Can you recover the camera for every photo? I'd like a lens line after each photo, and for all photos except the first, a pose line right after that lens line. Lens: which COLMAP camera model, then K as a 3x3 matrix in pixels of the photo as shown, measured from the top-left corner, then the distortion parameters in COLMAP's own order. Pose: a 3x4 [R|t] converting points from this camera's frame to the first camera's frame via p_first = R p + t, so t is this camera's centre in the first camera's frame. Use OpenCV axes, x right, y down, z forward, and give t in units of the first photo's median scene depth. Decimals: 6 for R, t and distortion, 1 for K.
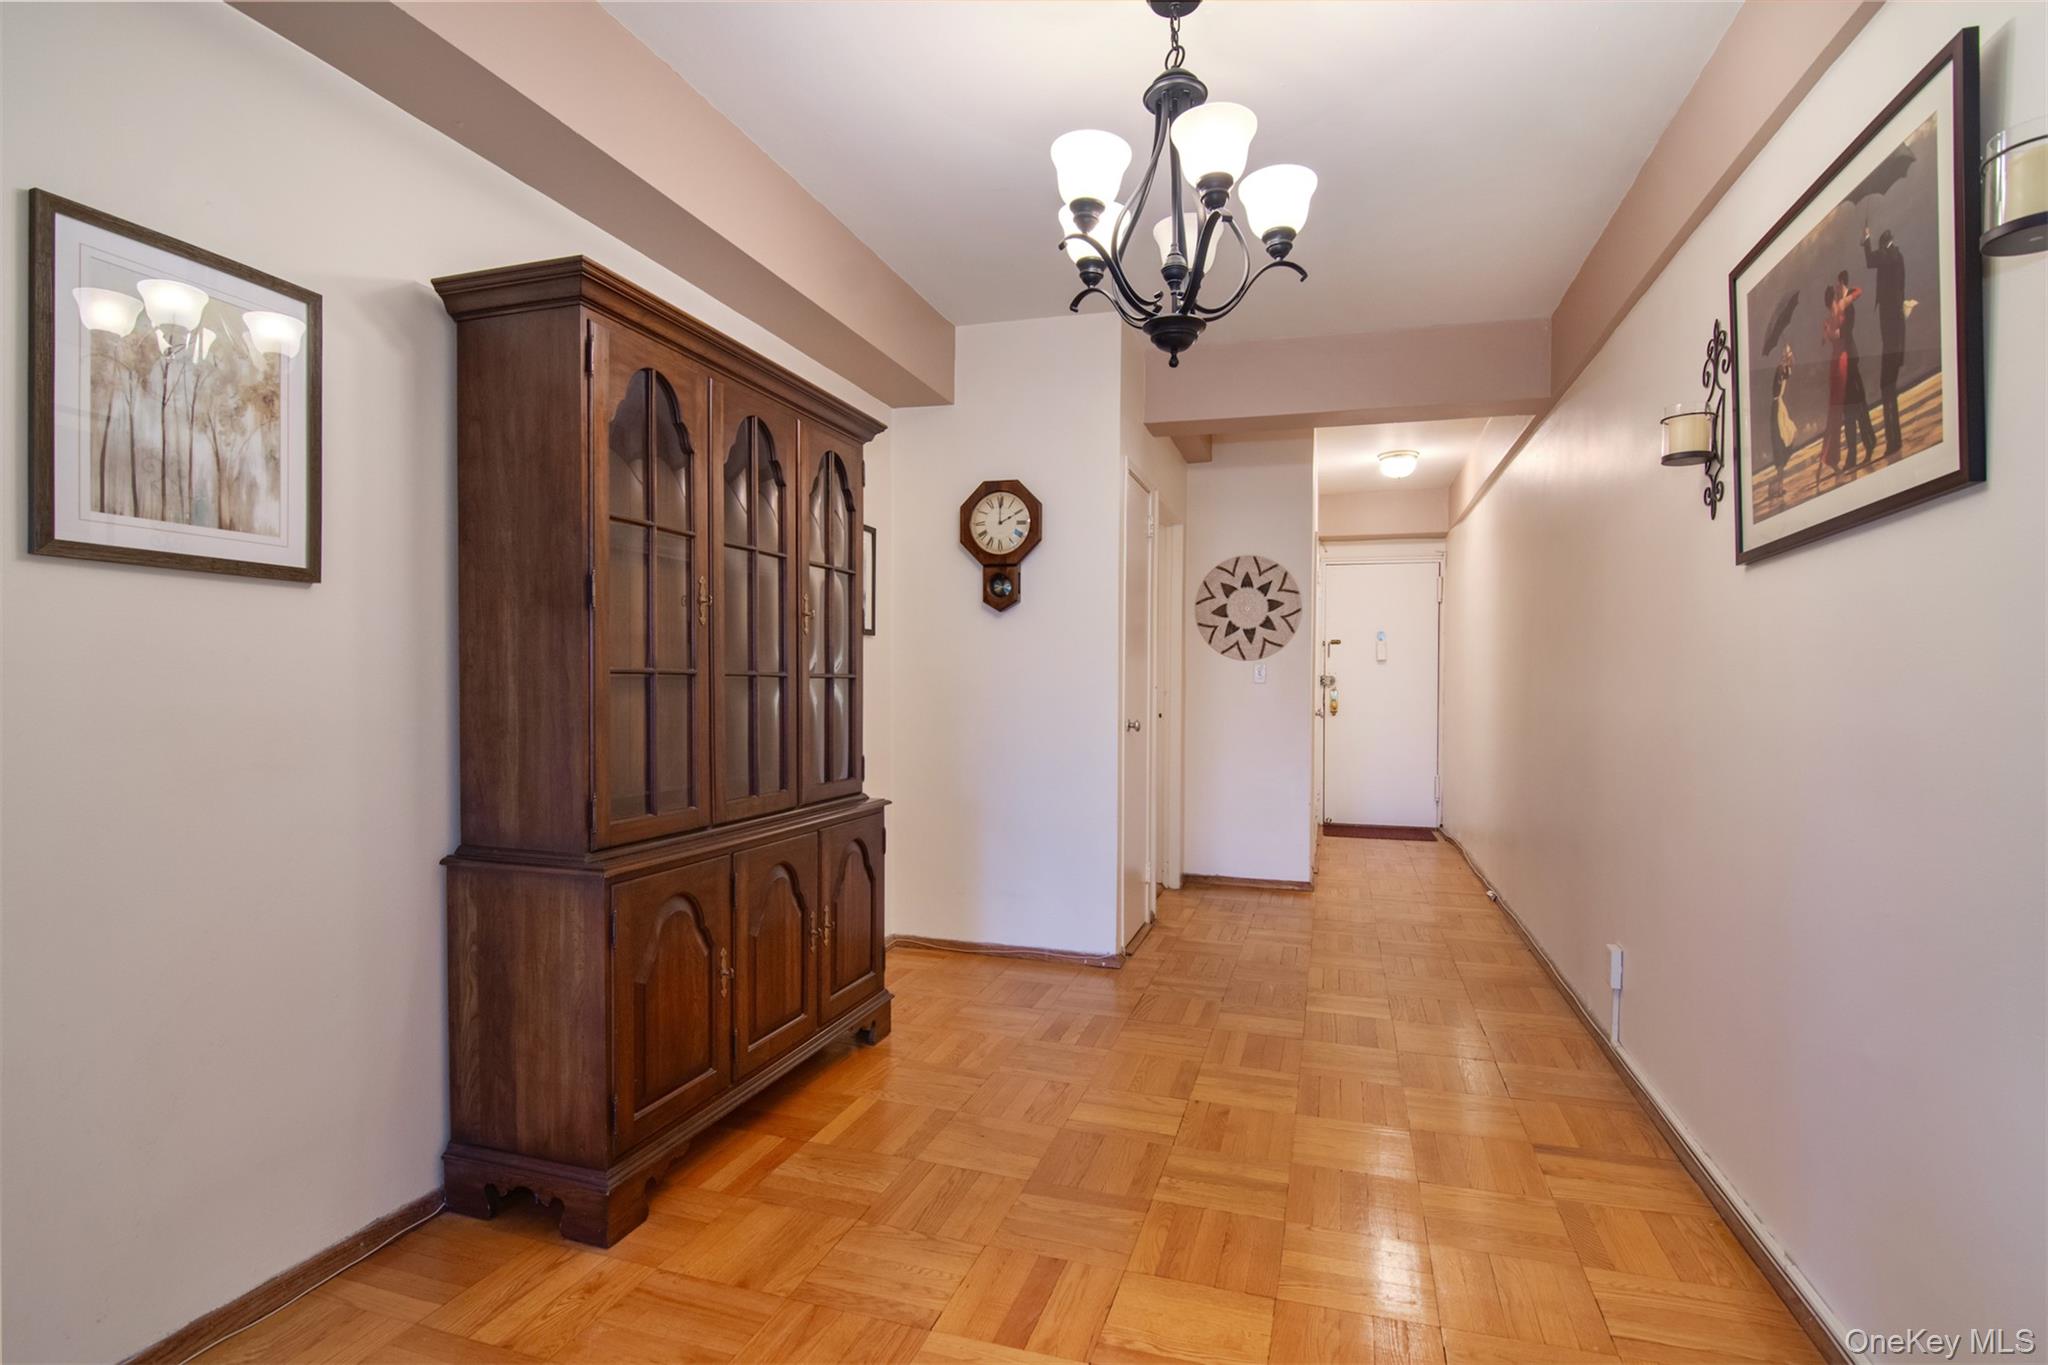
lens RADIAL K [[1006.0, 0, 1006.1], [0, 1006.0, 671.5], [0, 0, 1]] dist [-0.010682, -0.002419]
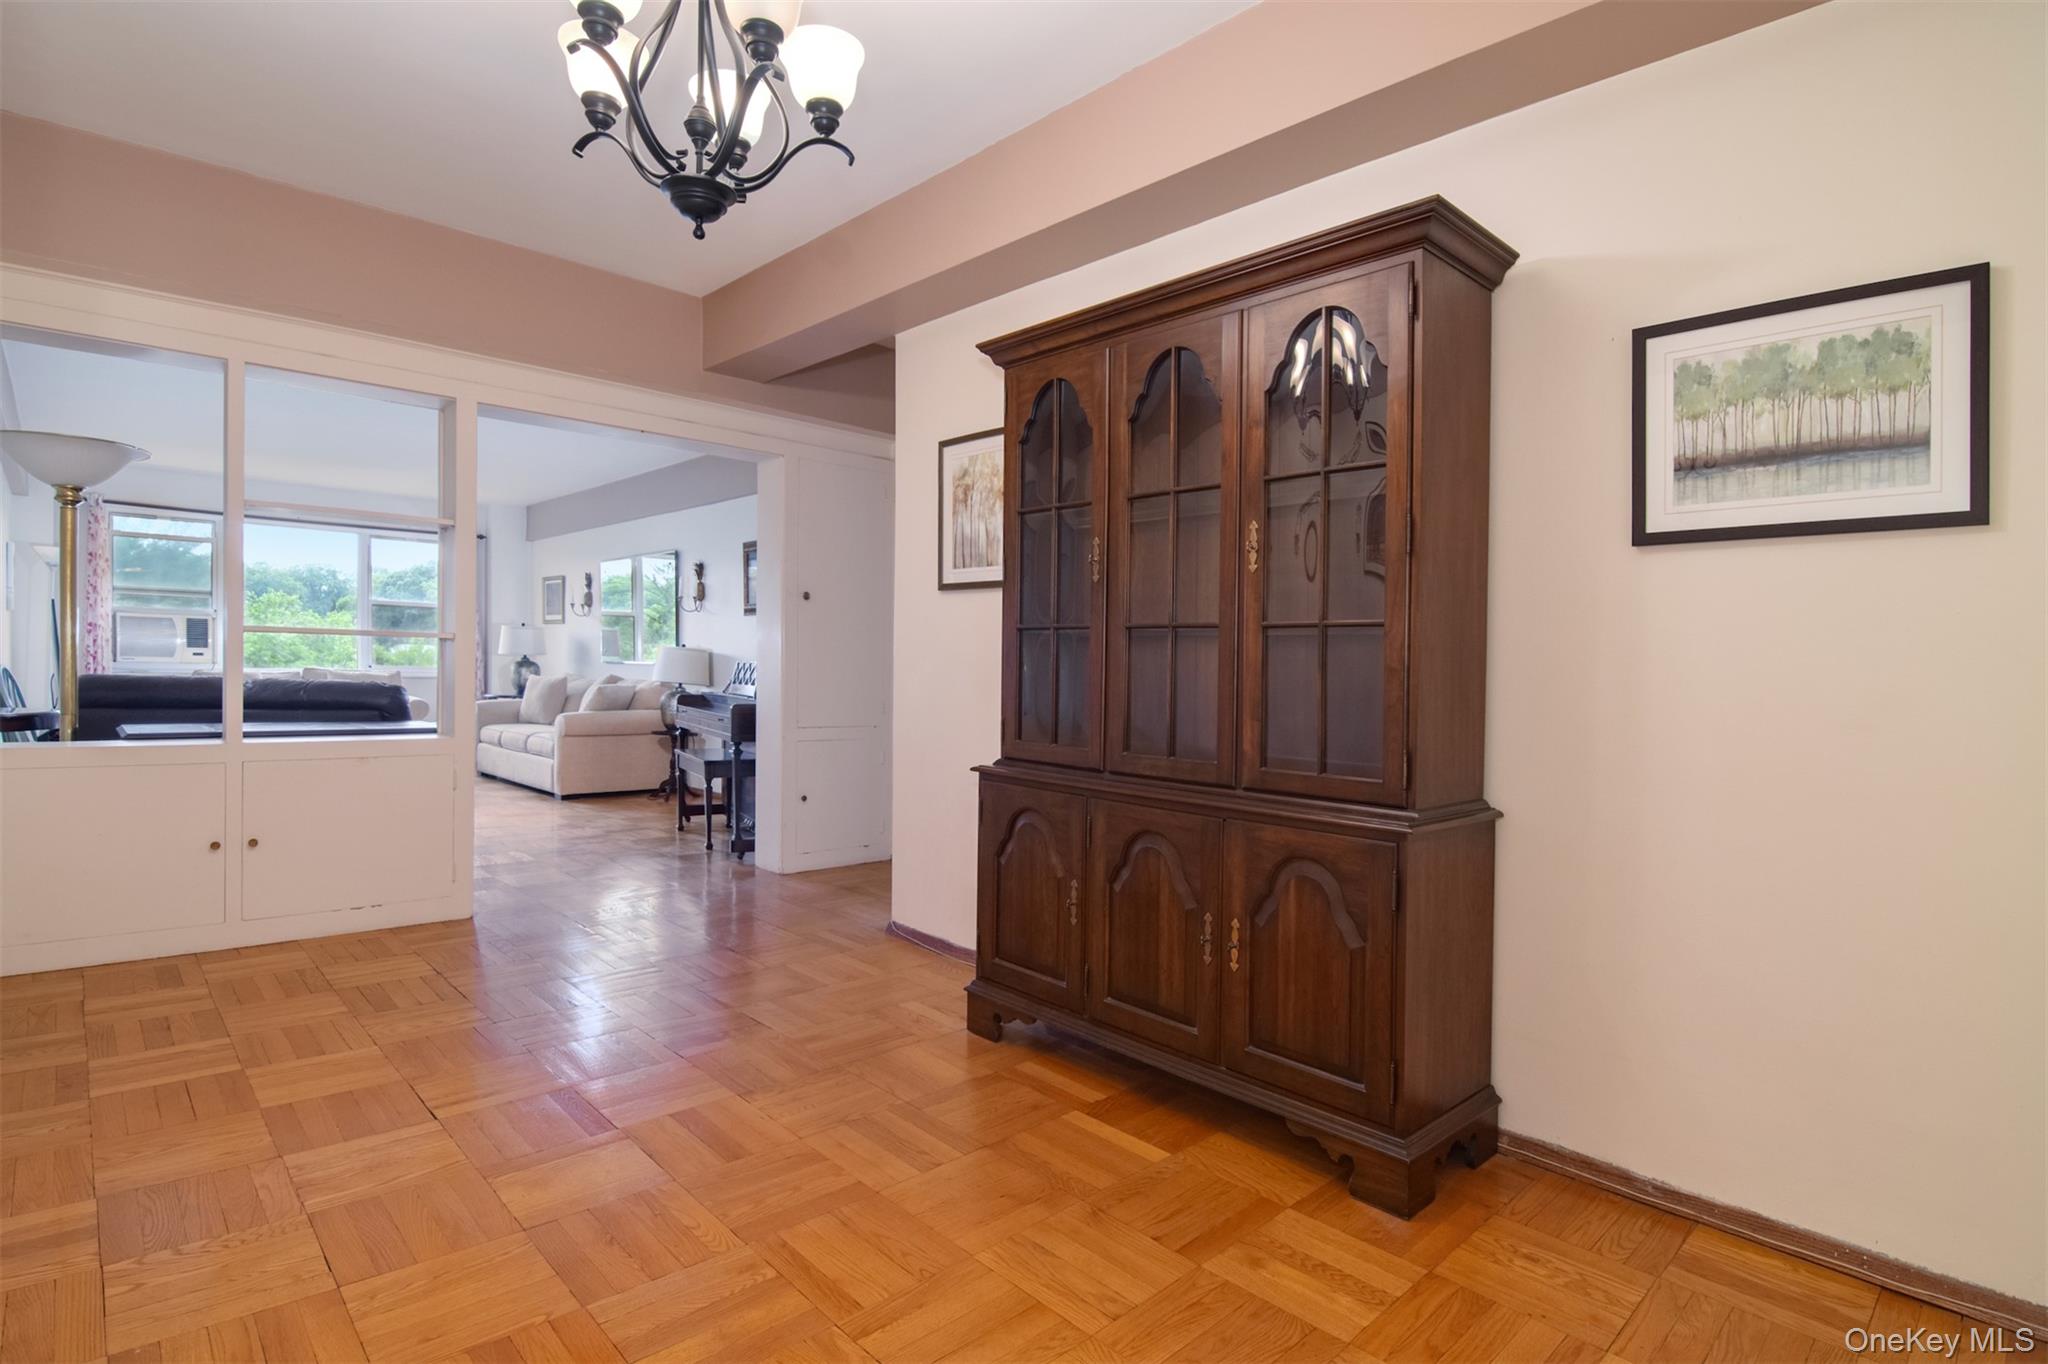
lens RADIAL K [[1006.0, 0, 1006.1], [0, 1006.0, 662.4], [0, 0, 1]] dist [-0.010682, -0.002419]
pose [[-0.486164, -0.008016, -0.873831, 0.717526], [-0.001997, 0.999966, -0.008062, 0.051018], [0.873865, -0.002174, -0.486164, 1.490435]]
